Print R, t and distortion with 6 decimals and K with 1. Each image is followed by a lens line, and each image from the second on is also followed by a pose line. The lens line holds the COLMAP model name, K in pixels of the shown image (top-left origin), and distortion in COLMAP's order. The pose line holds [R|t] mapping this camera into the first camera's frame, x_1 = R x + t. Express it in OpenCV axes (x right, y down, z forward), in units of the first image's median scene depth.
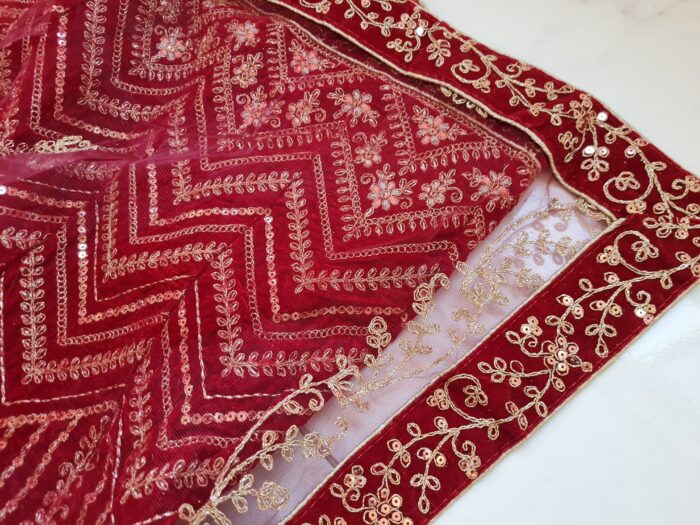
lens RADIAL K [[556.8, 0, 346.6], [0, 556.8, 265.1], [0, 0, 1]] dist [-0.022514, 0.005833]
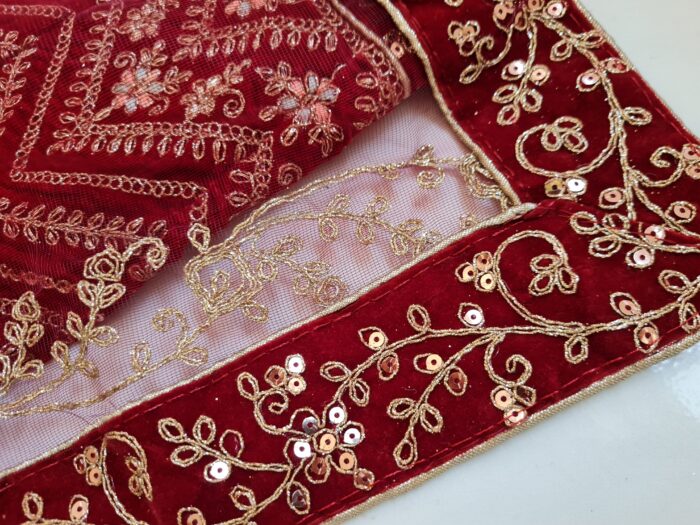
lens RADIAL K [[556.8, 0, 346.6], [0, 556.8, 265.1], [0, 0, 1]] dist [-0.022514, 0.005833]
pose [[0.971685, 0.203437, -0.120175, 0.413758], [-0.195805, 0.977970, 0.072351, -0.034269], [0.132246, -0.046771, 0.990113, 0.485977]]
